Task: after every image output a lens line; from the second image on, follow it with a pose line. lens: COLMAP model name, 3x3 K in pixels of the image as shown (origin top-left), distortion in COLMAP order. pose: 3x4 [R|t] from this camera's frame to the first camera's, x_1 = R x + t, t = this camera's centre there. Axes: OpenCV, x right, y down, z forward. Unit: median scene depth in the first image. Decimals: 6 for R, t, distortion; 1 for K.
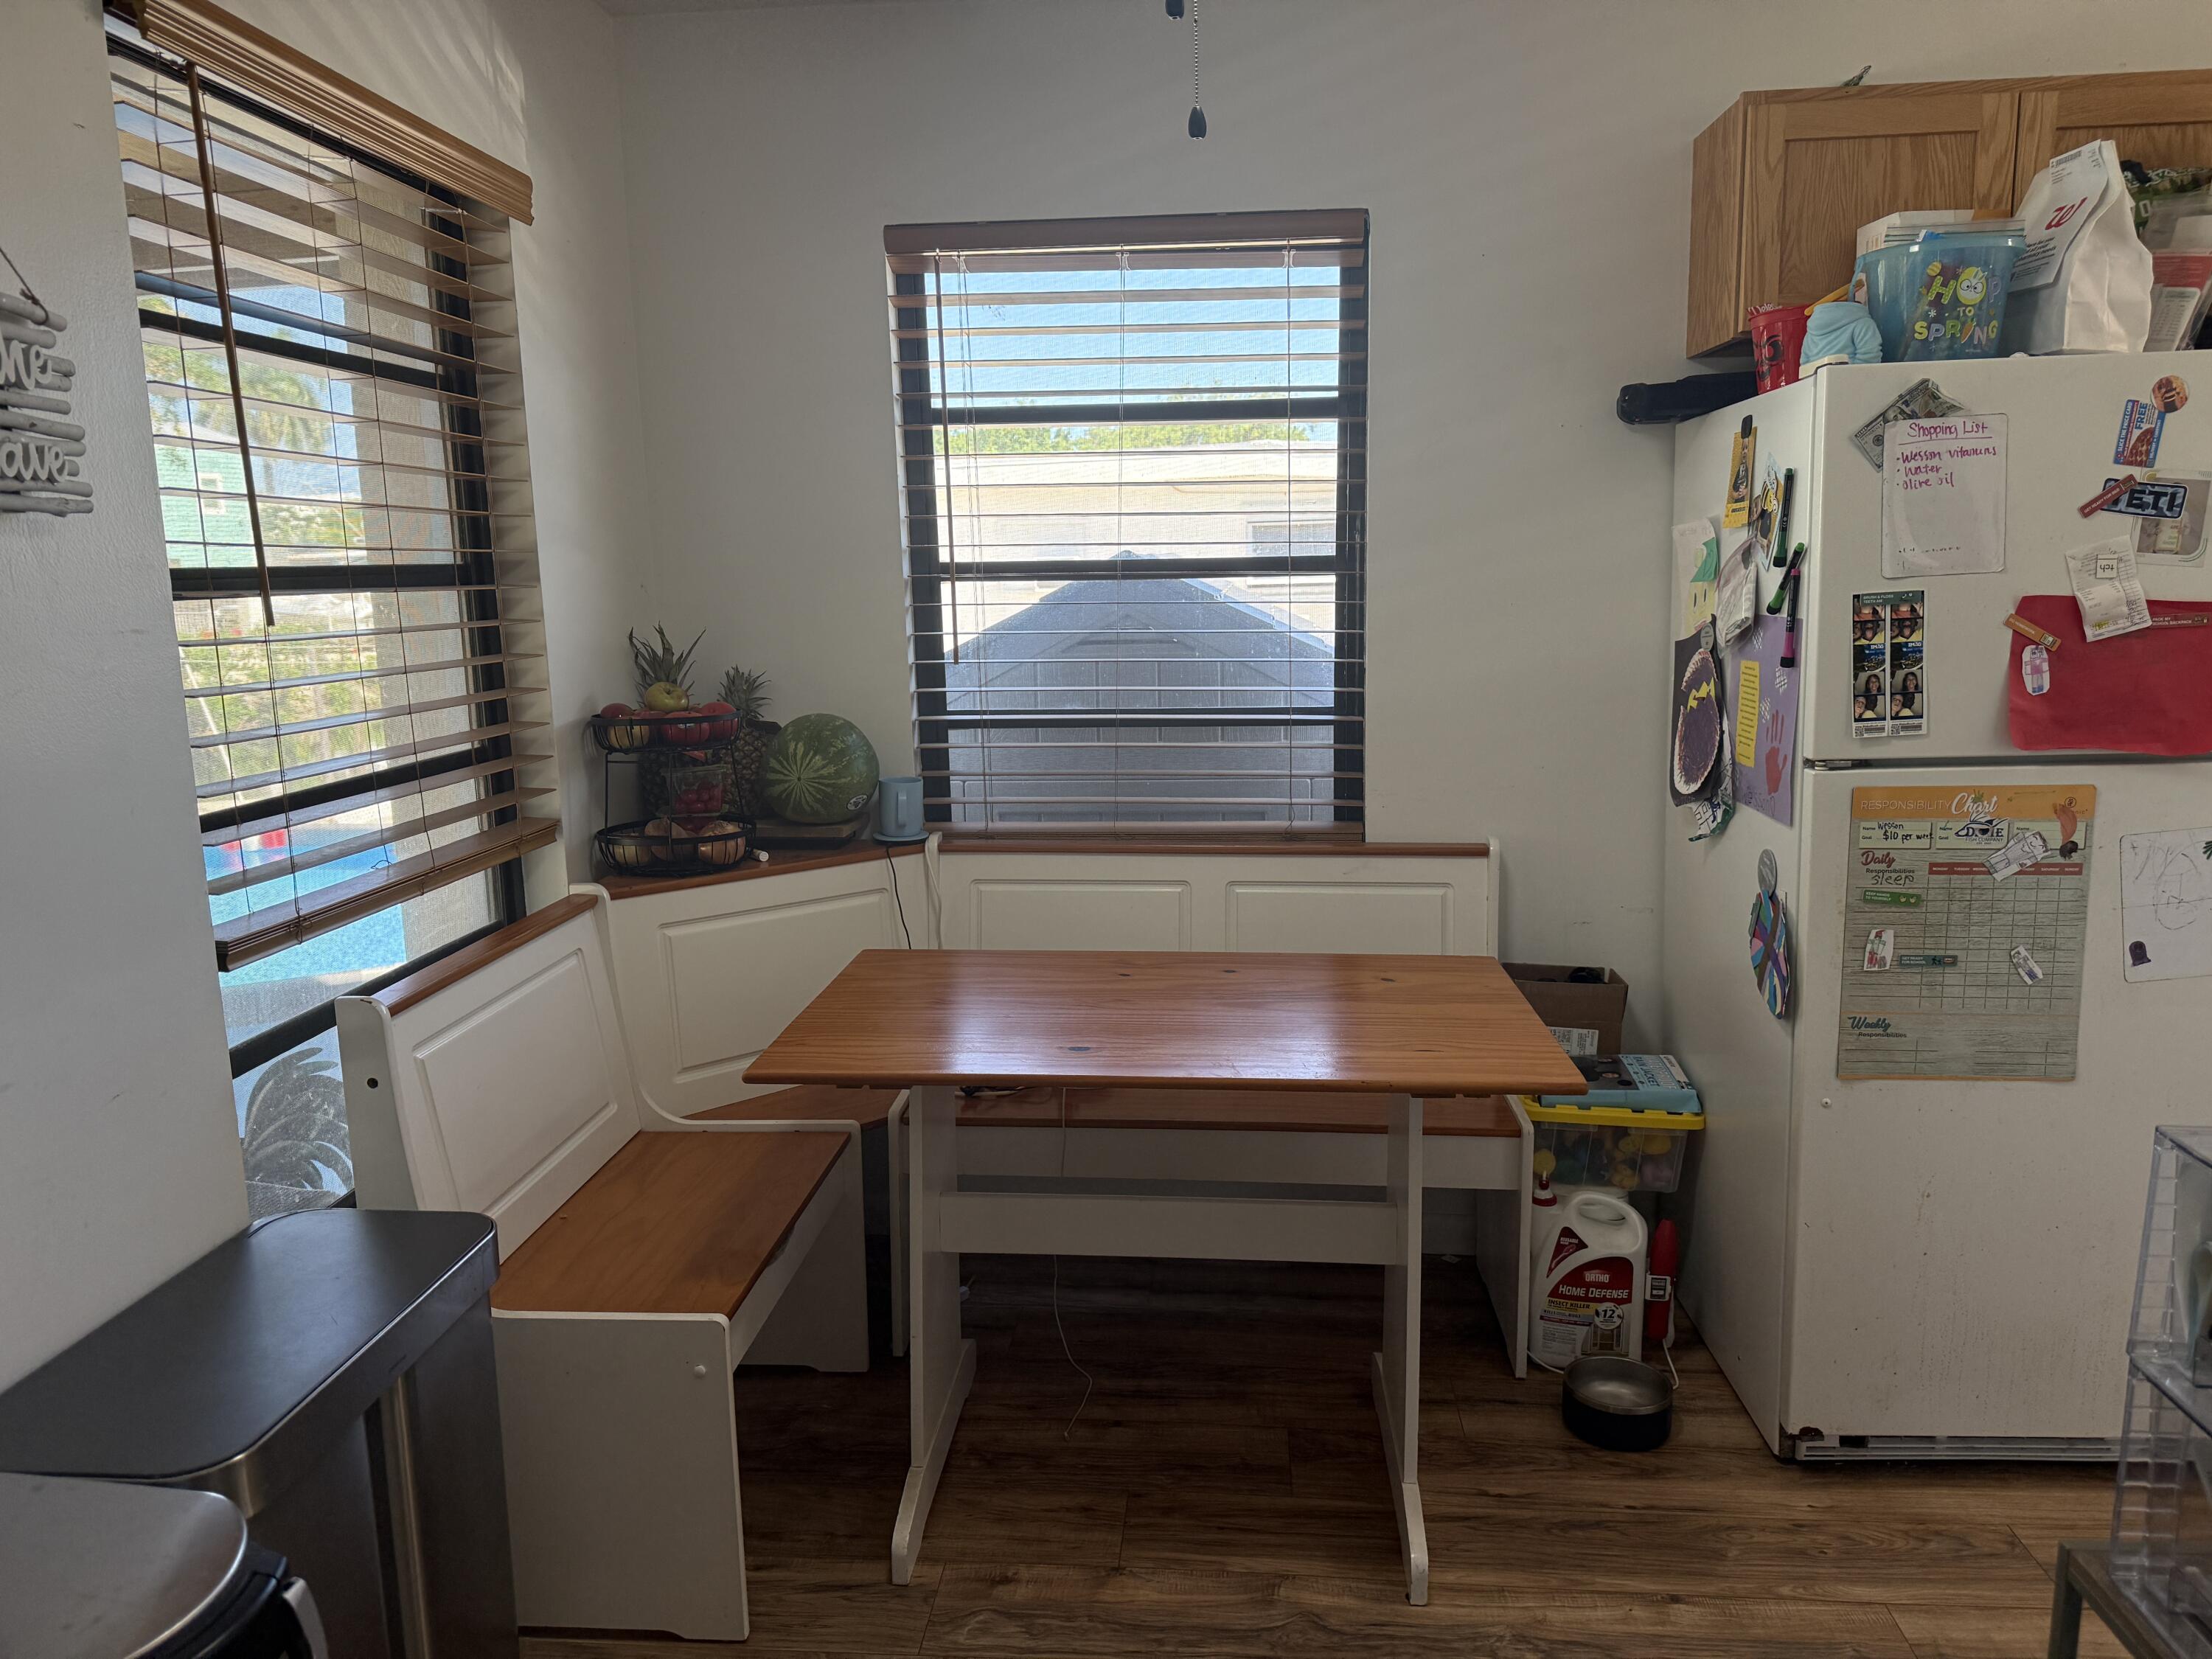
lens RADIAL K [[1524.8, 0, 1105.1], [0, 1524.8, 812.2], [0, 0, 1]] dist [0.004543, -0.000053]
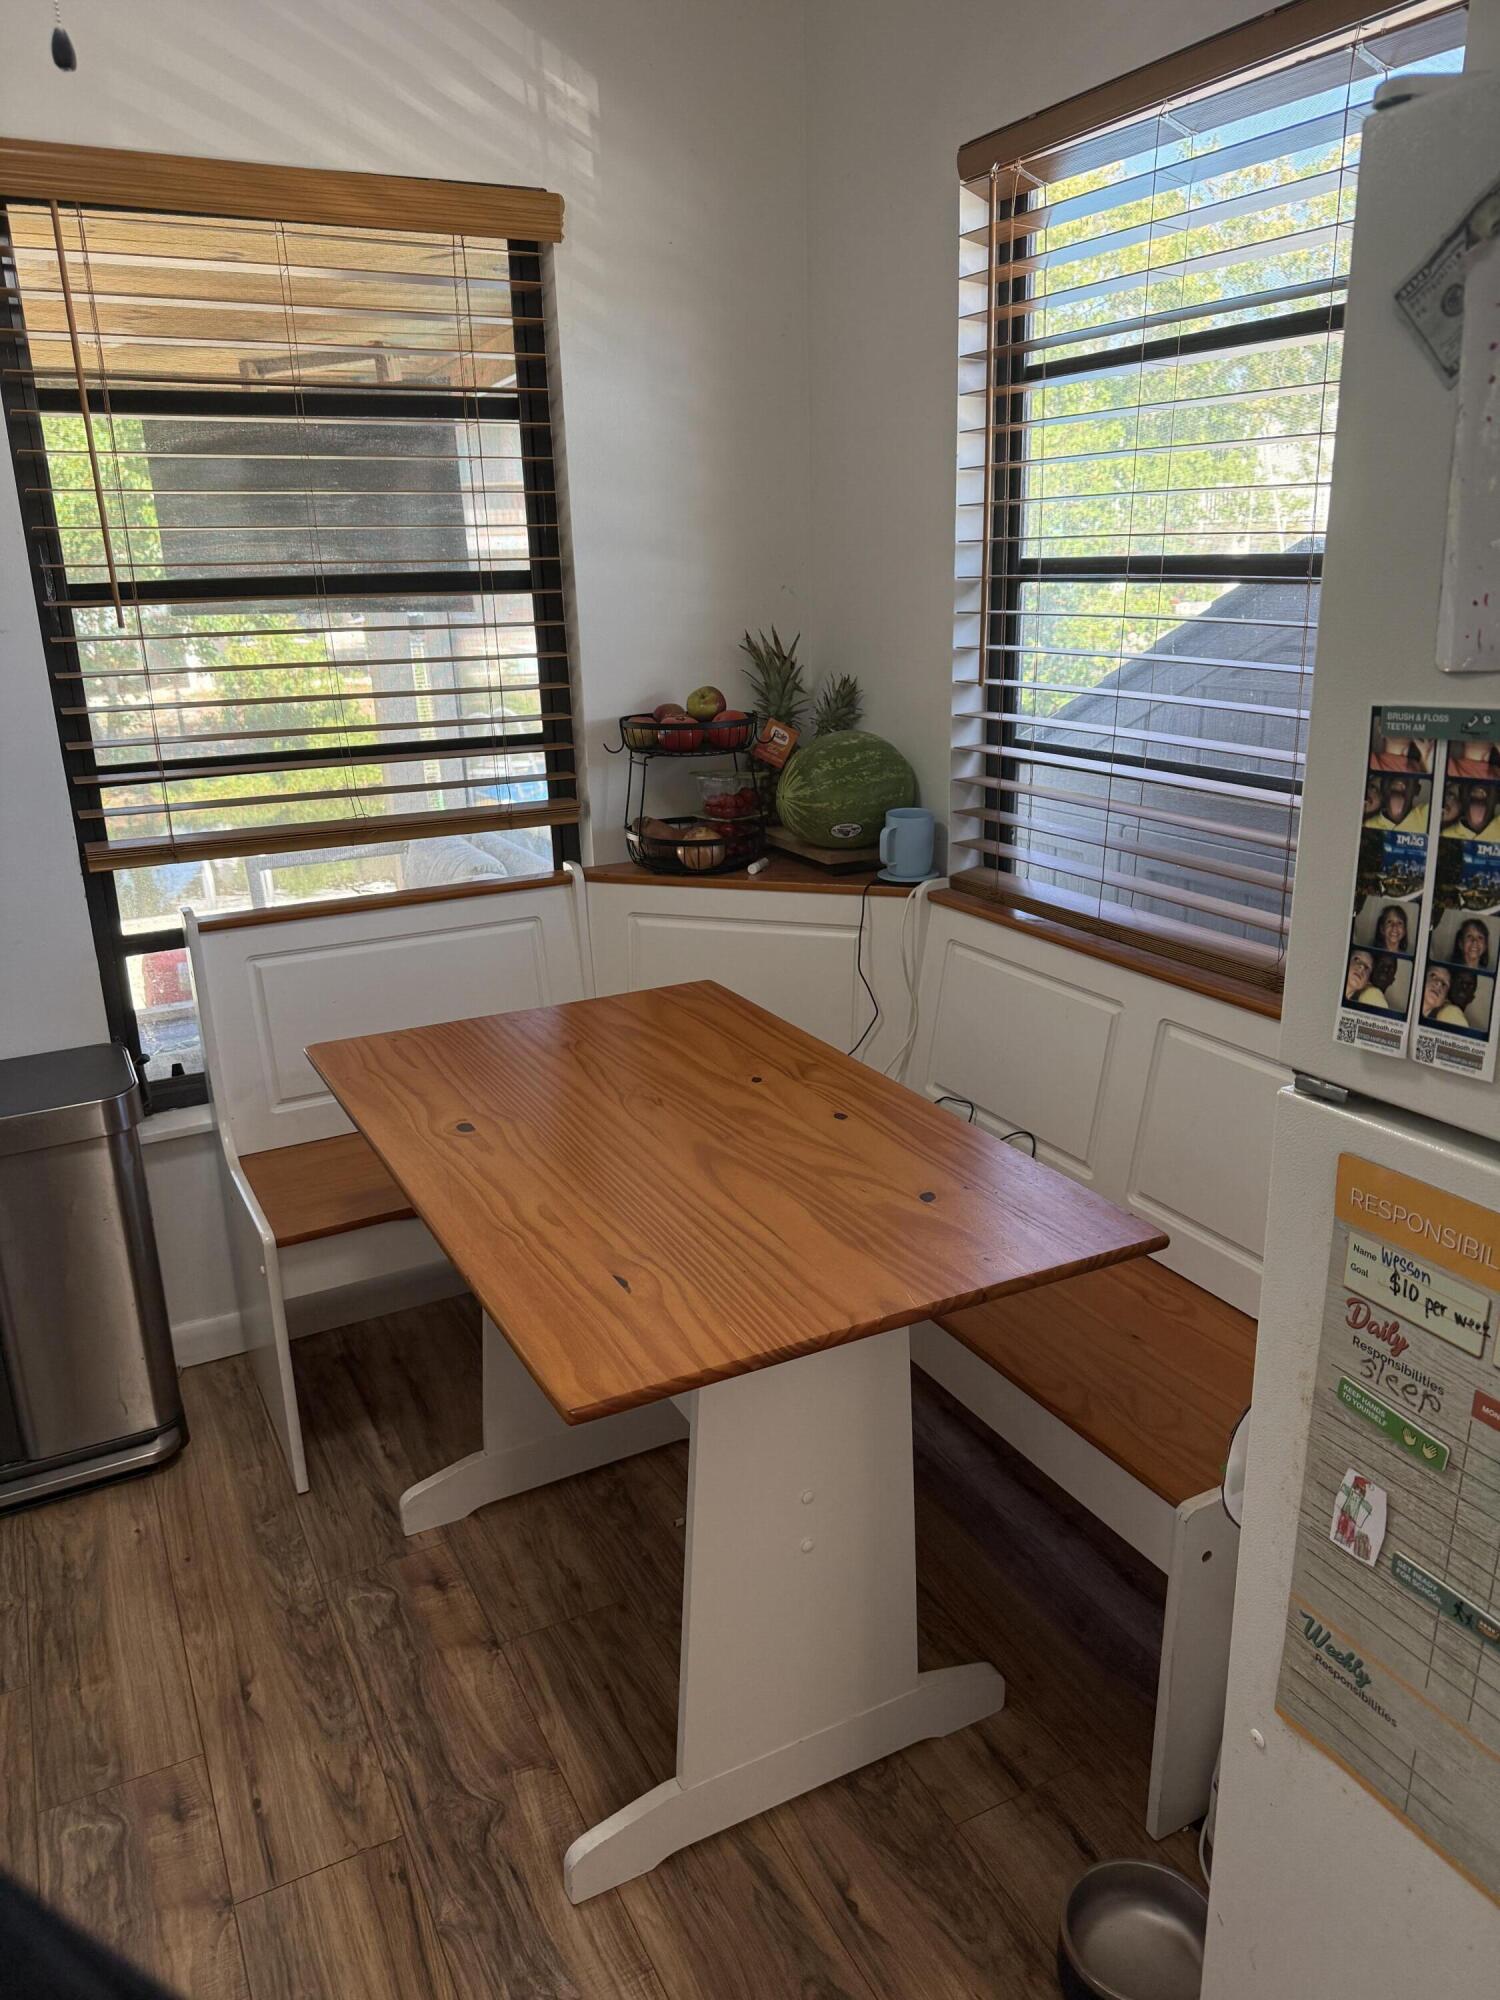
lens RADIAL K [[1432.6, 0, 750.0], [0, 1432.6, 1000.0], [0, 0, 1]] dist [0.002010, -0.001525]
pose [[0.534535, 0.255320, -0.805657, 0.718903], [-0.117501, 0.966469, 0.228323, -0.131874], [0.836938, -0.027381, 0.546612, 0.633283]]
